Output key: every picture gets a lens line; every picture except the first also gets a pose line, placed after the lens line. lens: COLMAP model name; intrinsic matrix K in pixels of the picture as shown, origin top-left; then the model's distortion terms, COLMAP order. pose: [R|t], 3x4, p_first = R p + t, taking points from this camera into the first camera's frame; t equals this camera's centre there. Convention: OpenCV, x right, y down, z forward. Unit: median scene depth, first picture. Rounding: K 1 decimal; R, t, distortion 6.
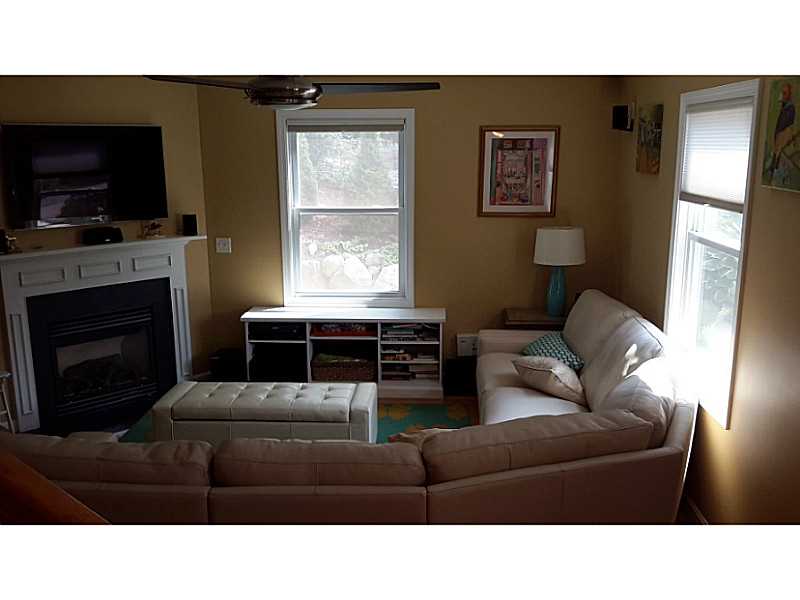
lens RADIAL K [[775.4, 0, 399.2], [0, 775.4, 301.8], [0, 0, 1]] dist [0.018902, 0.000000]
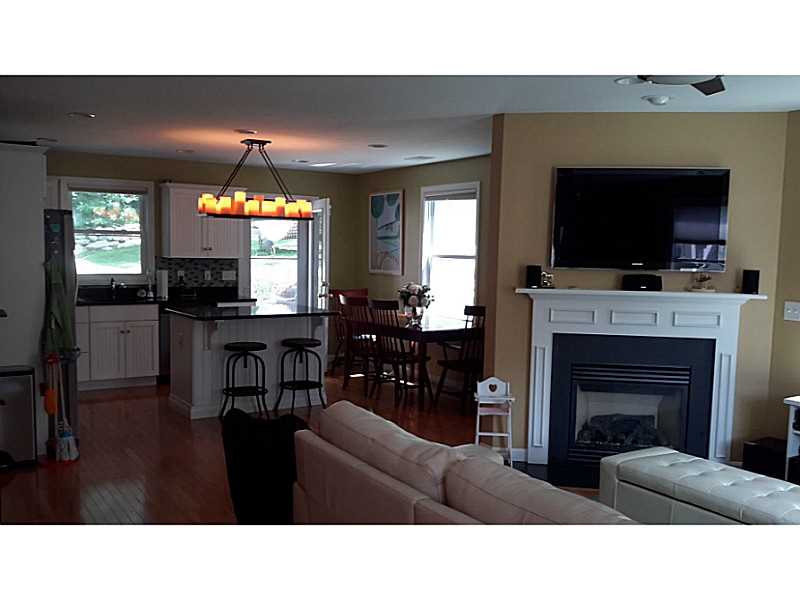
lens RADIAL K [[775.4, 0, 399.7], [0, 775.4, 301.3], [0, 0, 1]] dist [0.018902, 0.000000]
pose [[0.574292, 0.074145, -0.815286, 0.211919], [-0.188397, 0.981130, -0.043480, 0.032043], [0.796678, 0.178568, 0.577423, 0.212307]]
